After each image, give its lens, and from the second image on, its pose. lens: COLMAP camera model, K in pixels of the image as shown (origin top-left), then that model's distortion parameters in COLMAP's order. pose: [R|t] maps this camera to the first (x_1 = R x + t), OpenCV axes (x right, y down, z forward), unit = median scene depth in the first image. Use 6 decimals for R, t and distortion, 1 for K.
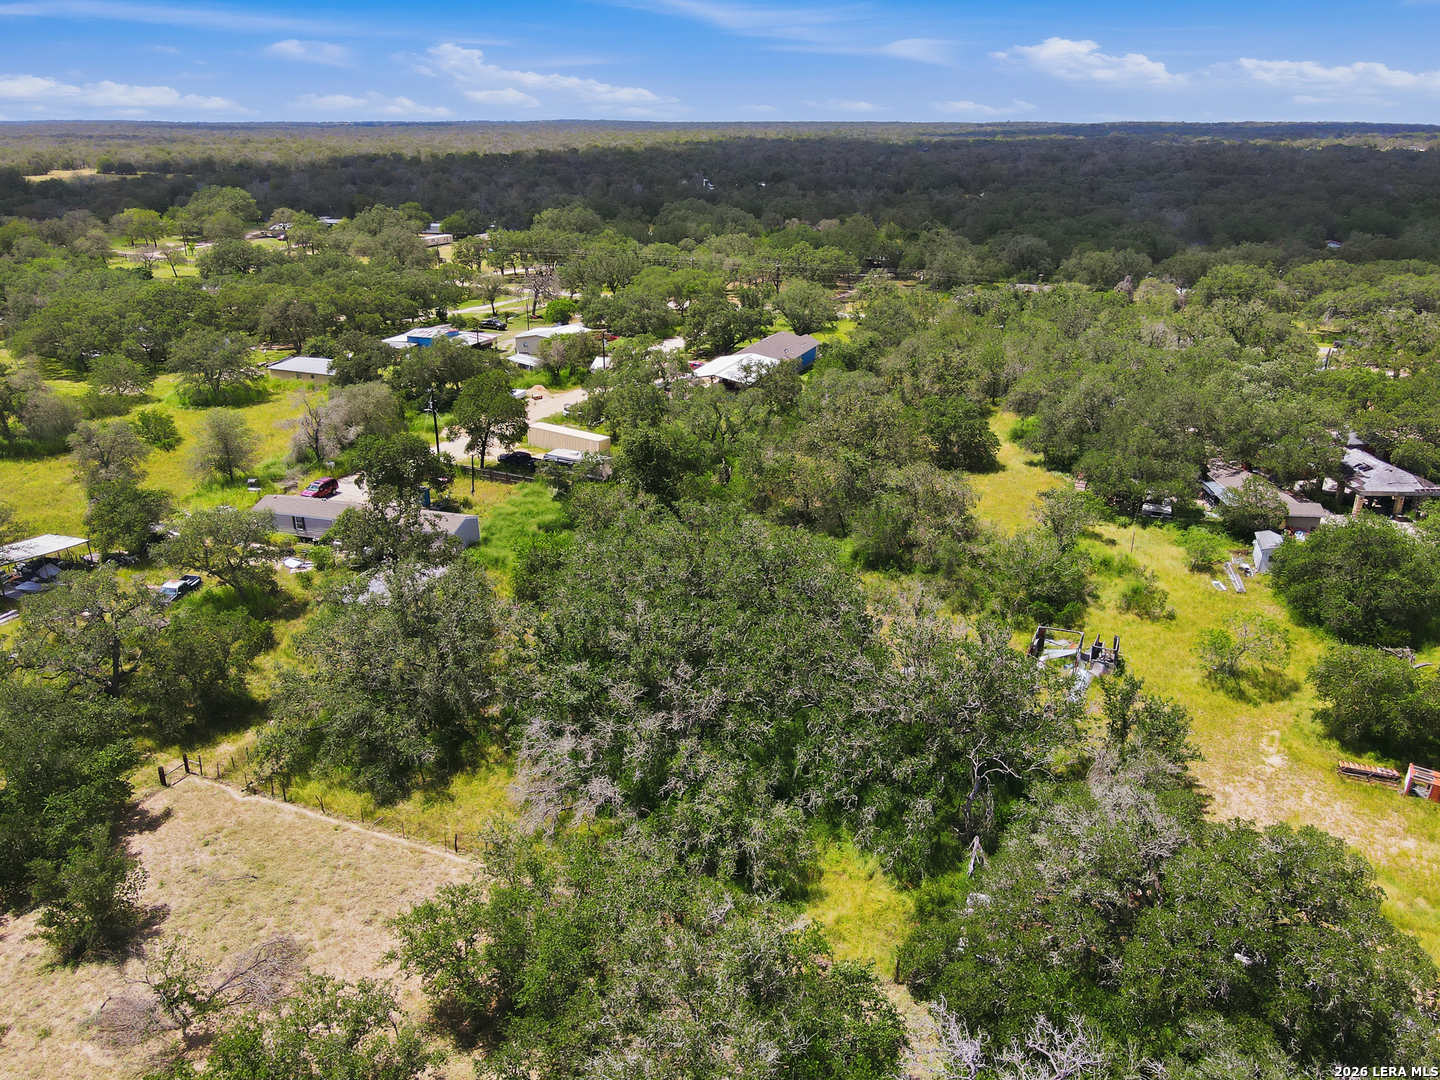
lens RADIAL K [[1062.8, 0, 723.9], [0, 1062.8, 536.6], [0, 0, 1]] dist [0.009948, 0.004934]
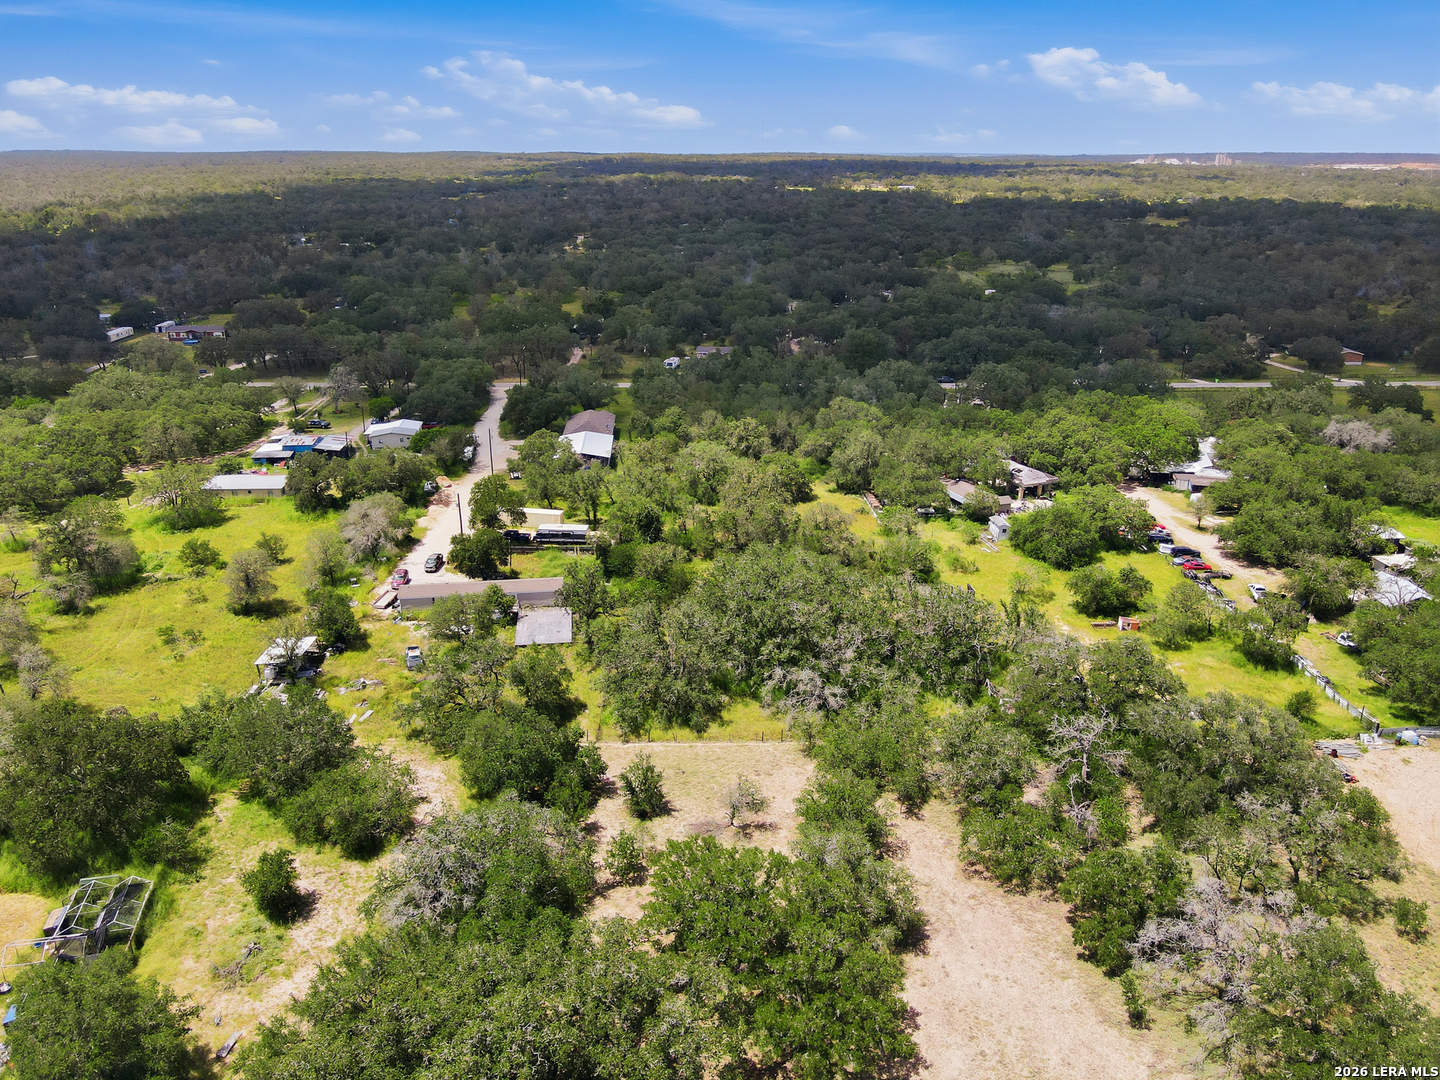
lens RADIAL K [[1061.6, 0, 722.2], [0, 1061.6, 519.9], [0, 0, 1]] dist [-0.006638, 0.007240]
pose [[0.911683, -0.136039, 0.387722, -0.607289], [0.149472, 0.988756, -0.004544, -0.061014], [-0.382744, 0.062097, 0.921765, -0.460552]]
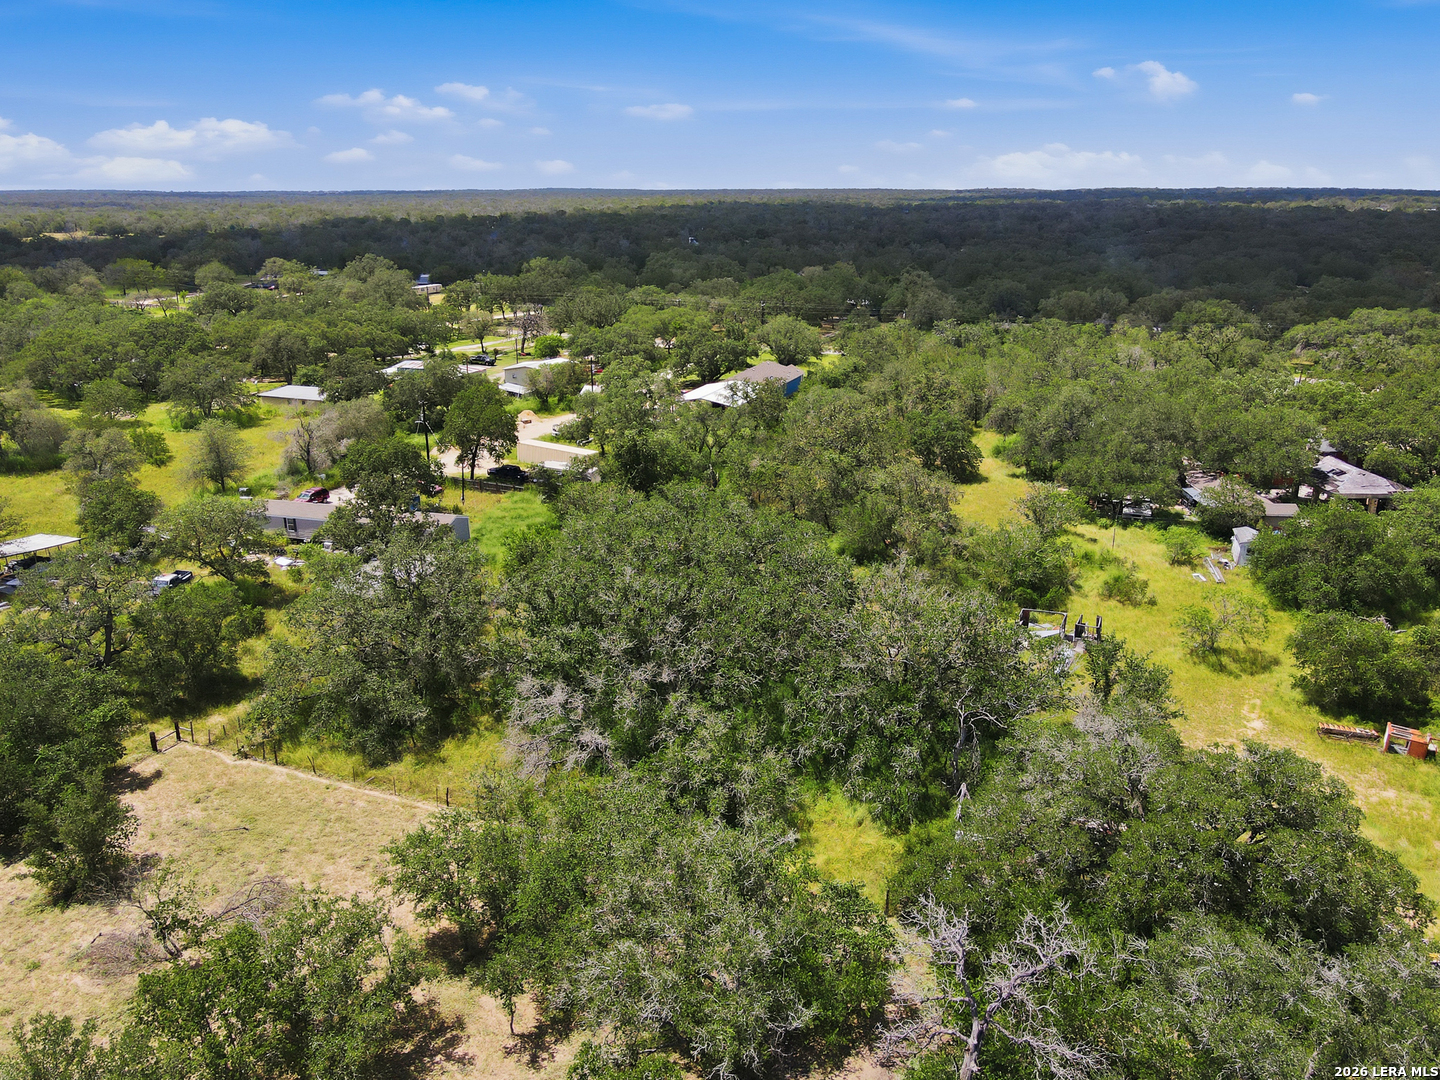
lens RADIAL K [[1065.4, 0, 723.5], [0, 1065.4, 536.8], [0, 0, 1]] dist [0.002158, 0.019243]
pose [[0.999909, -0.006636, 0.011787, -0.000678], [0.007298, 0.998349, -0.056981, 0.061148], [-0.011389, 0.057062, 0.998306, -0.013094]]
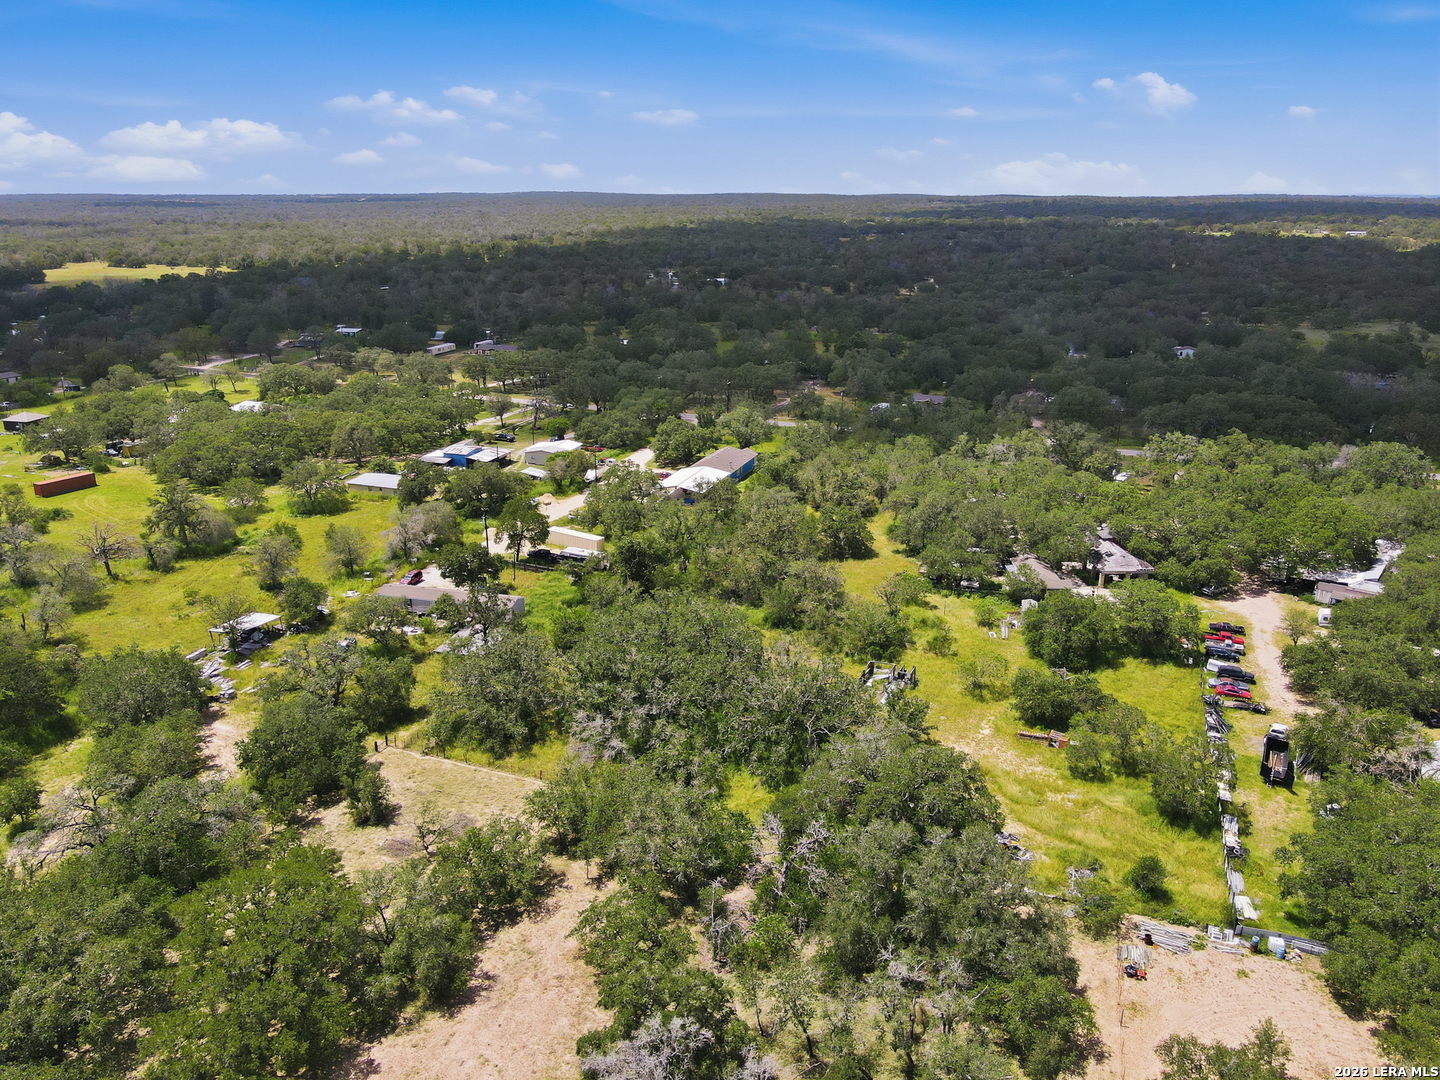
lens RADIAL K [[1045.2, 0, 720.0], [0, 1045.2, 540.0], [0, 0, 1]] dist [-0.004769, 0.003378]
pose [[0.999596, -0.011934, 0.025780, 0.017158], [0.013207, 0.998671, -0.049823, -0.022781], [-0.025151, 0.050143, 0.998425, -0.550109]]
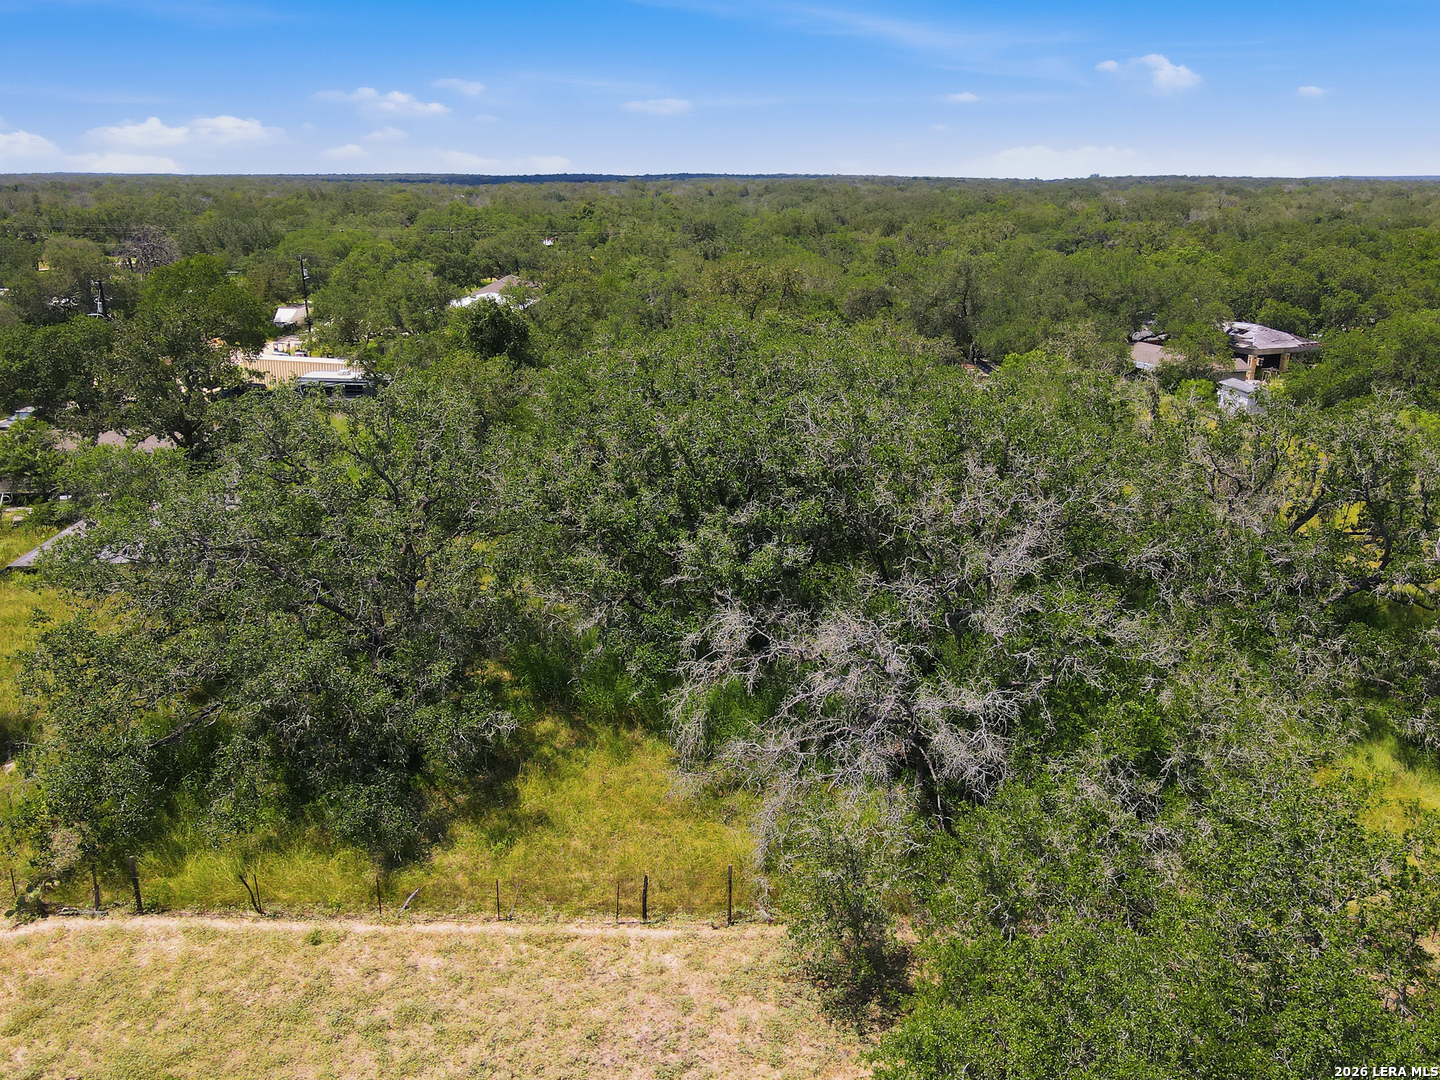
lens RADIAL K [[1101.1, 0, 725.7], [0, 1101.1, 537.9], [0, 0, 1]] dist [-0.043272, 0.061908]
pose [[0.925784, -0.117602, 0.359297, -0.218332], [0.136999, 0.990149, -0.028912, 0.097064], [-0.352358, 0.075989, 0.932775, 0.339341]]
